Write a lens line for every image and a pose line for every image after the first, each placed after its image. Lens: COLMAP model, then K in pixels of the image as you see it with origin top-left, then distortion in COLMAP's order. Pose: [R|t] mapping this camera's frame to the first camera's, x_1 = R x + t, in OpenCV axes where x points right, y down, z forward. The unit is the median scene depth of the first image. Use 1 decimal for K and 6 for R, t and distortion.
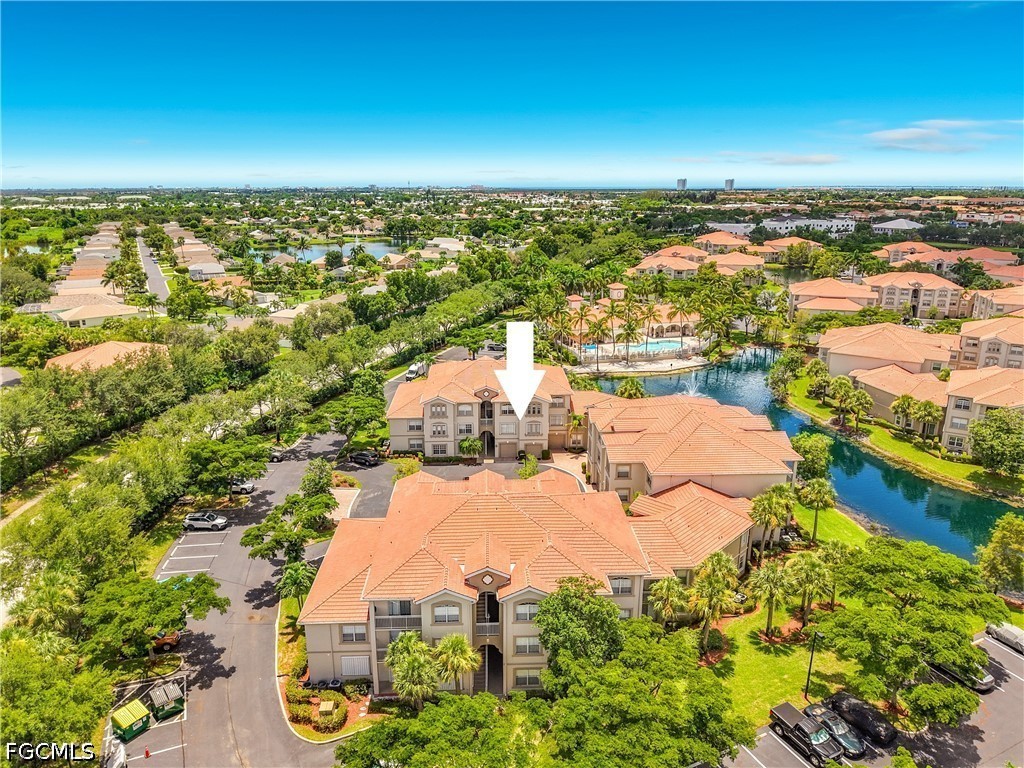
lens RADIAL K [[698.0, 0, 512.0], [0, 698.0, 384.0], [0, 0, 1]] dist [0.009496, 0.000960]
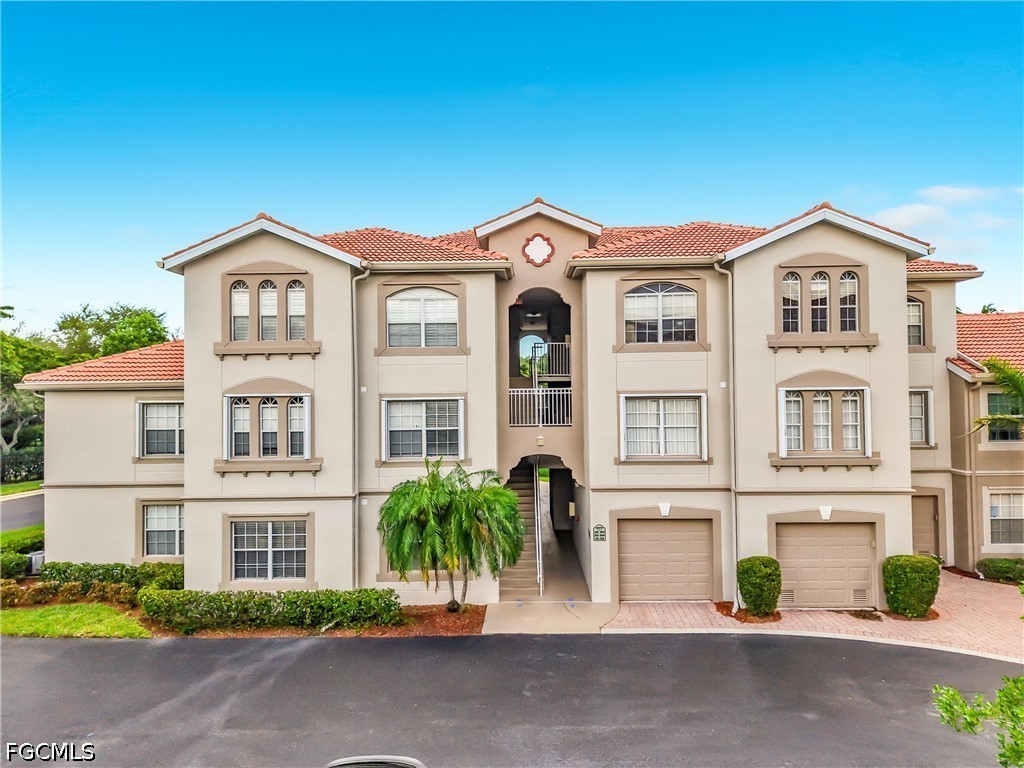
lens RADIAL K [[698.0, 0, 512.0], [0, 698.0, 384.0], [0, 0, 1]] dist [0.009496, 0.000960]
pose [[0.997562, -0.012426, -0.068669, -0.031811], [-0.006923, 0.961545, -0.274559, 0.101767], [0.069440, 0.274365, 0.959115, 0.829186]]
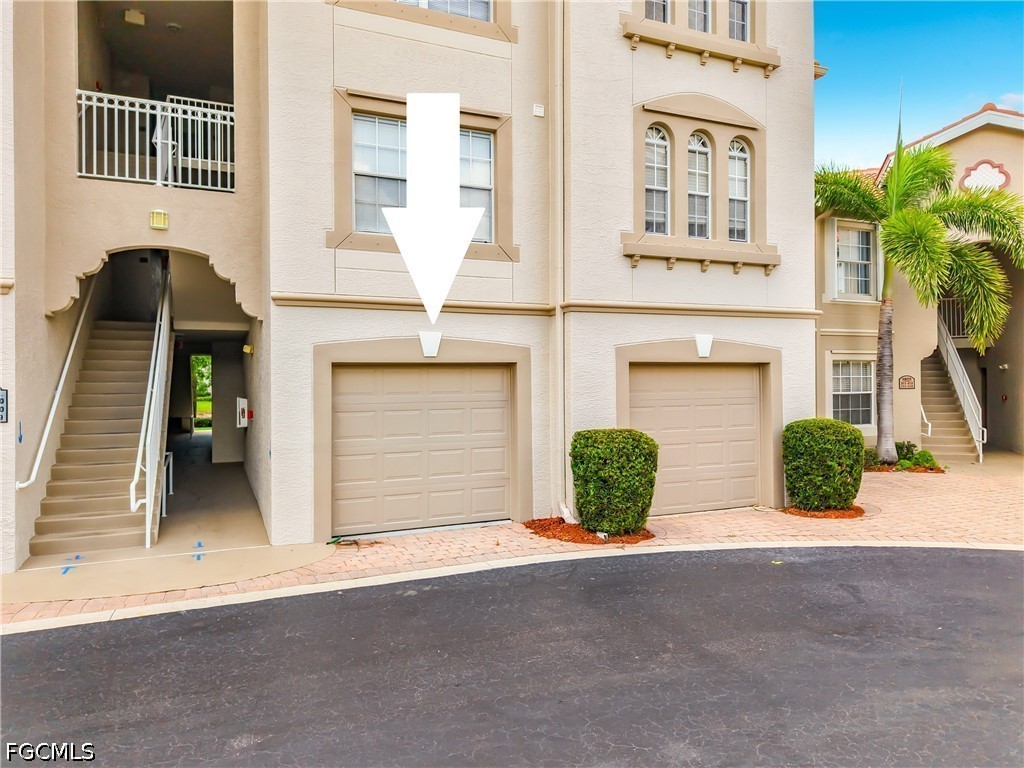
lens RADIAL K [[697.3, 0, 514.6], [0, 697.3, 360.3], [0, 0, 1]] dist [0.060105, 0.001334]
pose [[0.933615, 0.004213, 0.358254, -0.027402], [0.093988, 0.962031, -0.256247, 0.109130], [-0.345731, 0.272908, 0.897770, 0.926960]]
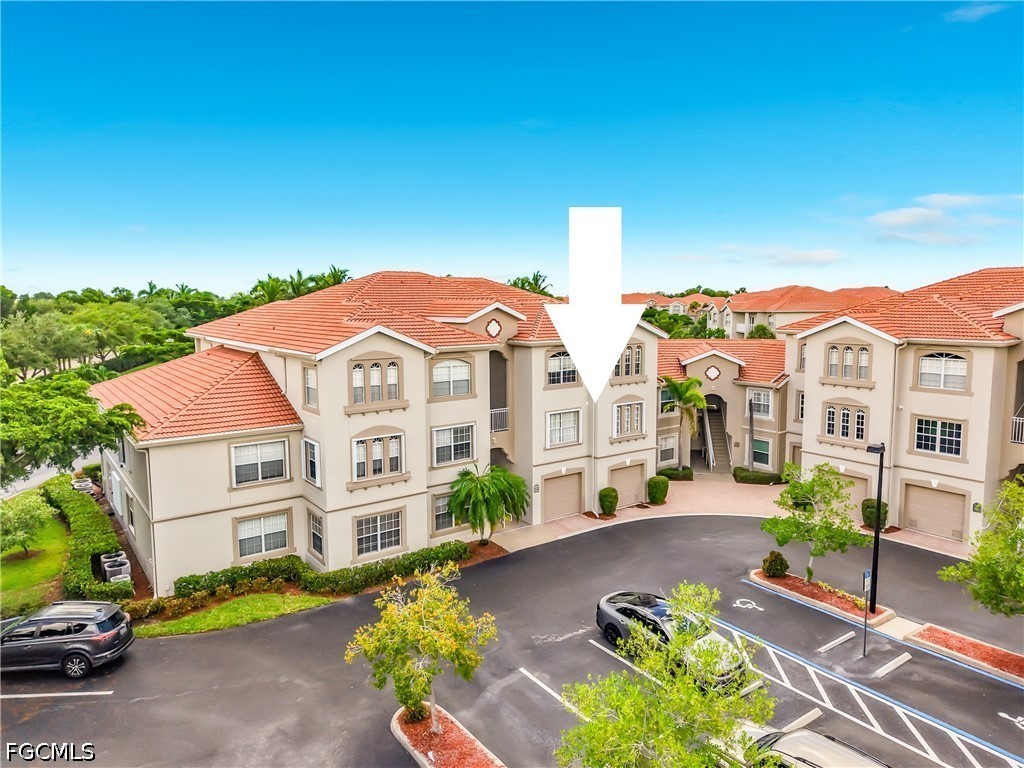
lens RADIAL K [[698.0, 0, 512.0], [0, 698.0, 384.0], [0, 0, 1]] dist [0.009496, 0.000960]
pose [[0.829286, -0.074898, 0.553782, -0.207166], [0.155107, 0.982890, -0.099339, 0.072232], [-0.536867, 0.168276, 0.826715, 0.739969]]
